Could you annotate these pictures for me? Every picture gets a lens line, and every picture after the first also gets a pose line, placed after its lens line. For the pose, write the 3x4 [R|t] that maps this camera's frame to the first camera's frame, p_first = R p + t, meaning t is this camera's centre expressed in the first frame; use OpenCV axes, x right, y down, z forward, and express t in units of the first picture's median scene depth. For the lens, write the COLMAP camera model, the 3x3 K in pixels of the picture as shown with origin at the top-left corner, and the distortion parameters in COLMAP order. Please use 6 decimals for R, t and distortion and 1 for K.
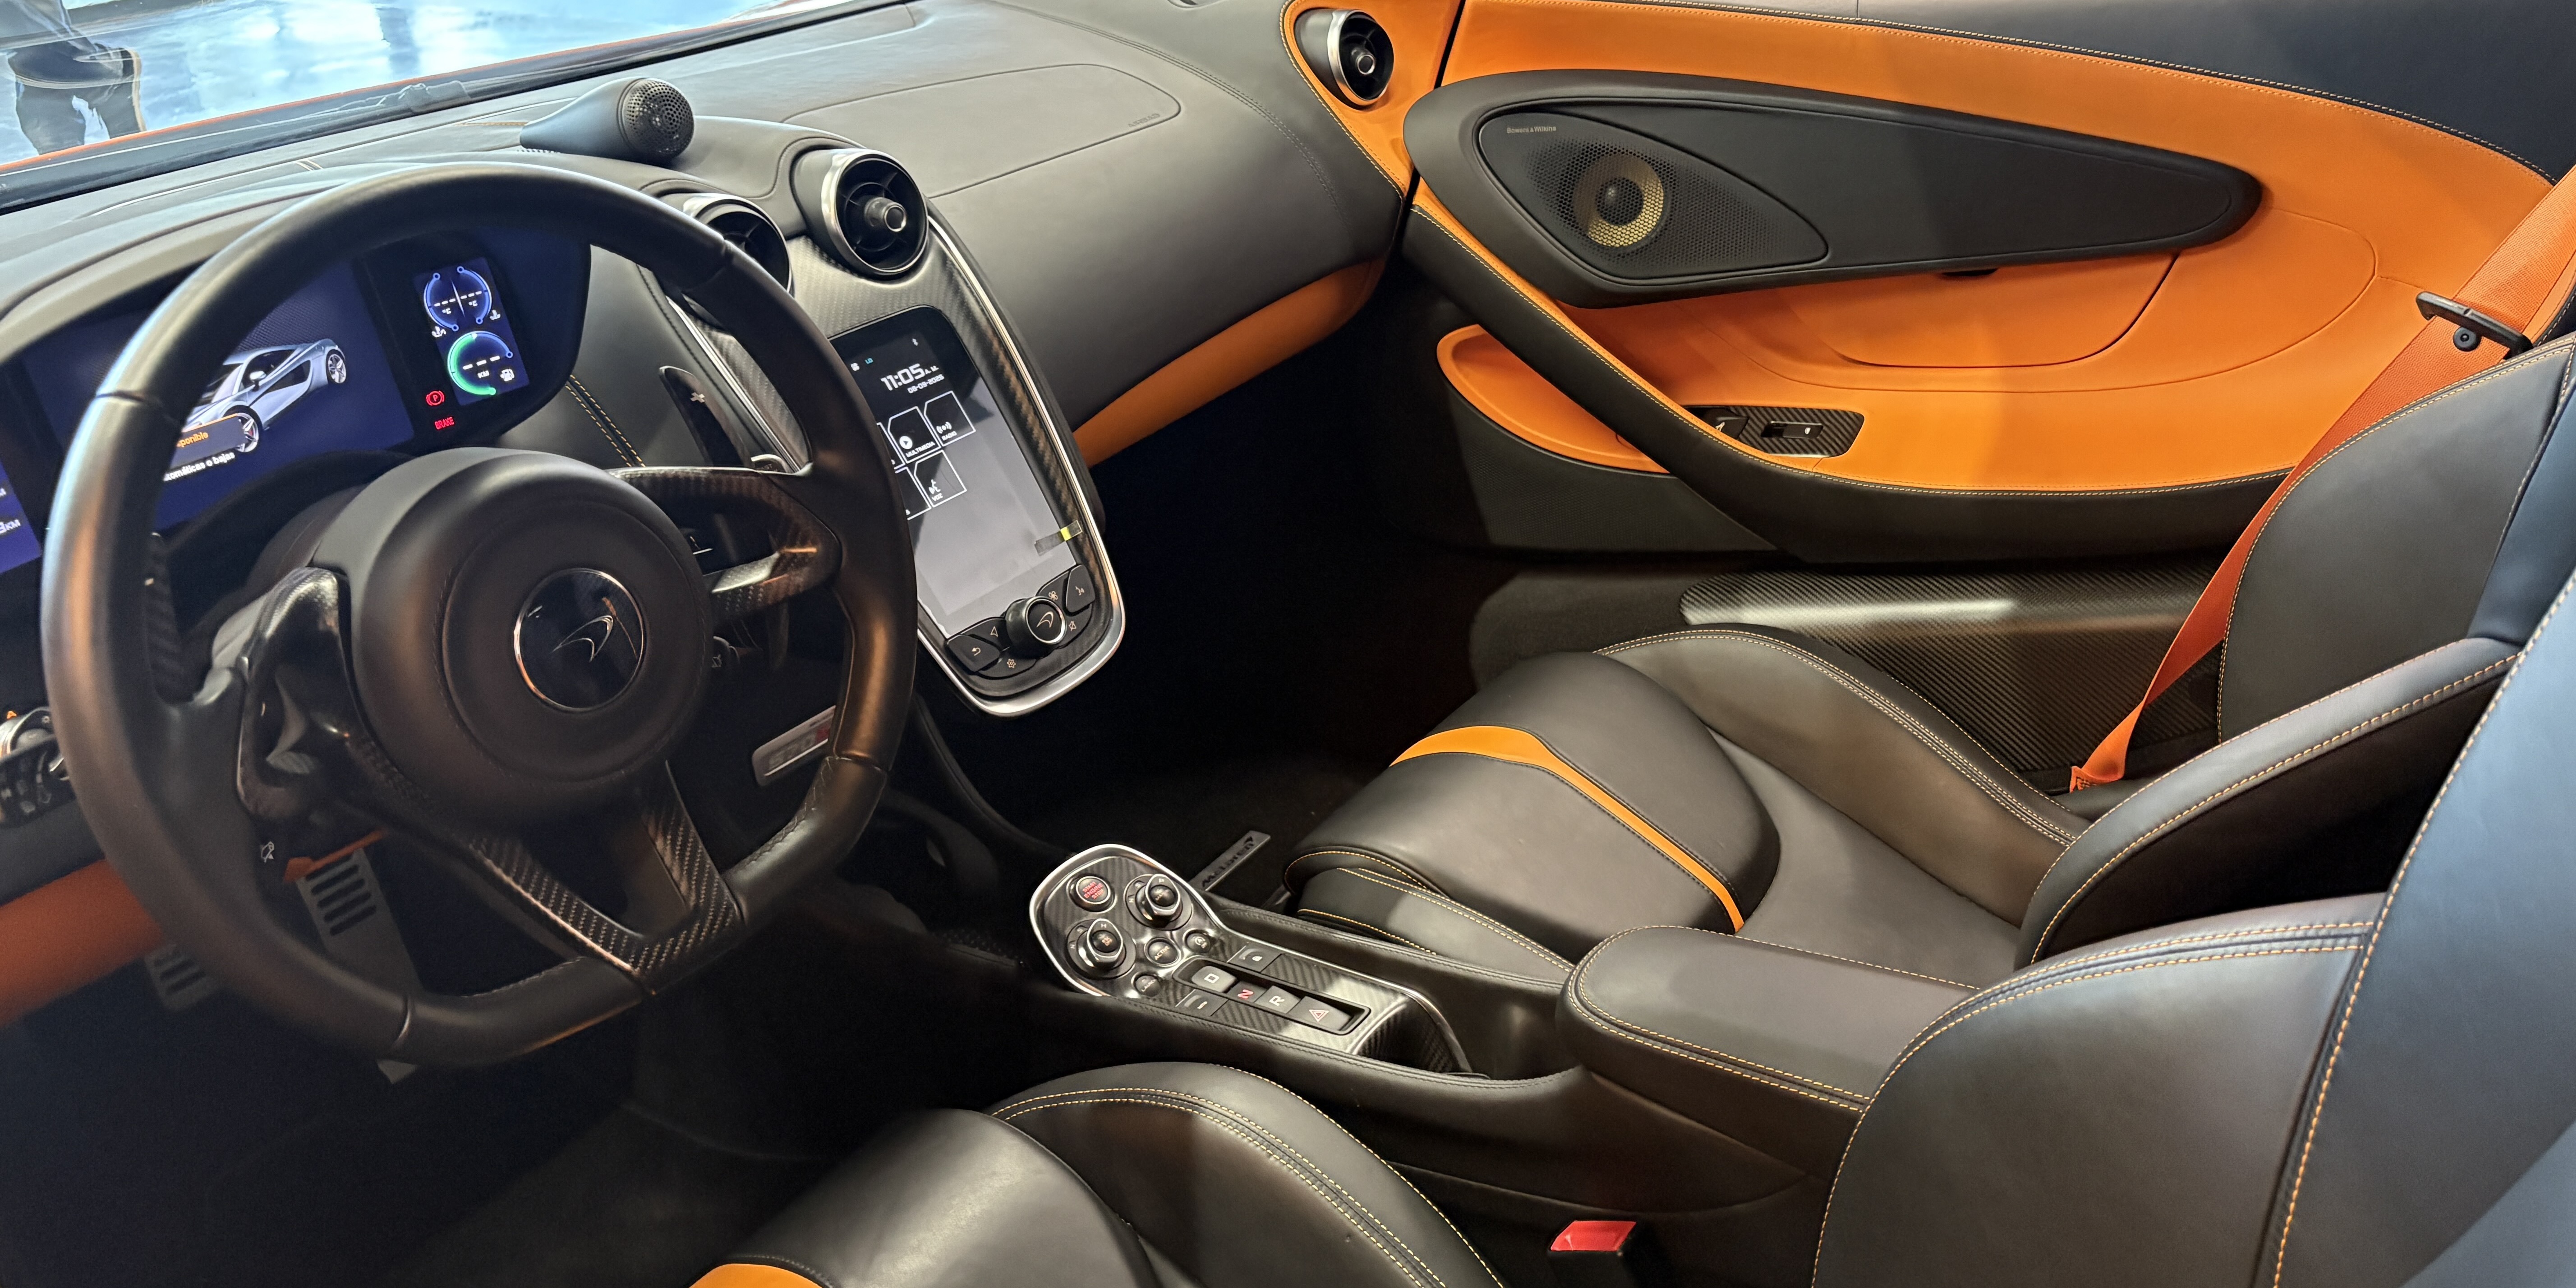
lens RADIAL K [[1951.6, 0, 1298.1], [0, 1951.6, 620.6], [0, 0, 1]] dist [0.029216, -0.034236]
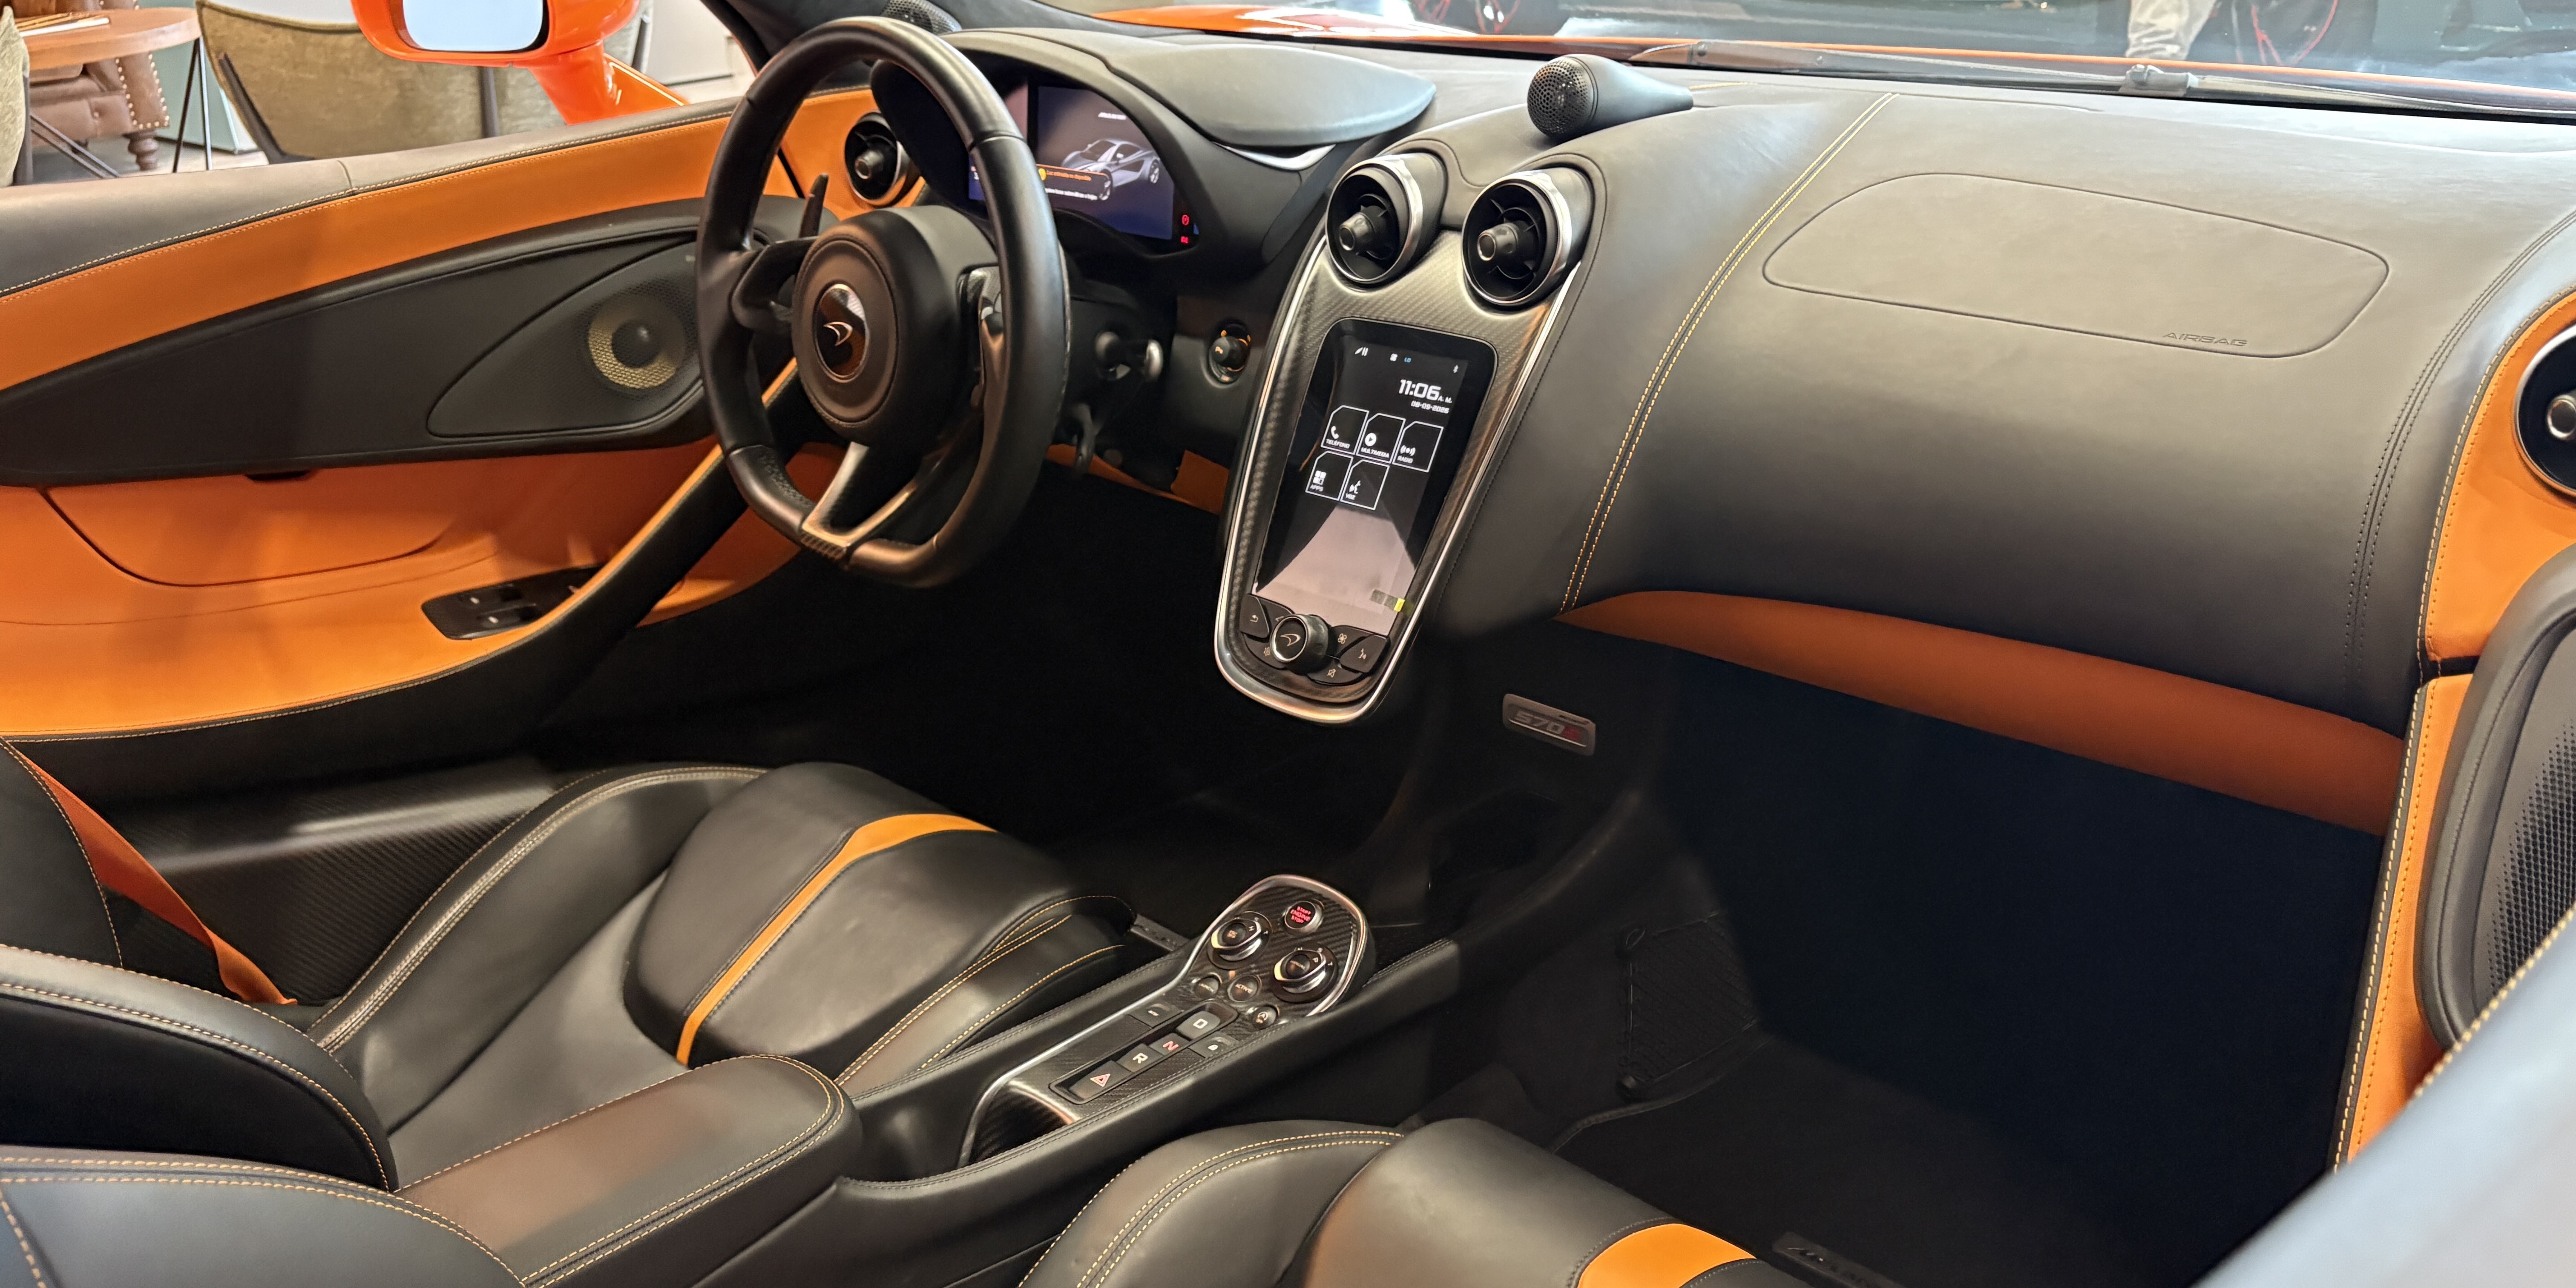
lens RADIAL K [[1966.3, 0, 1289.9], [0, 1966.3, 664.5], [0, 0, 1]] dist [0.018248, -0.012425]
pose [[-0.128509, 0.491367, -0.861420, 0.748736], [-0.377103, 0.779160, 0.500702, -0.495598], [0.917213, 0.389188, 0.085167, 0.903587]]
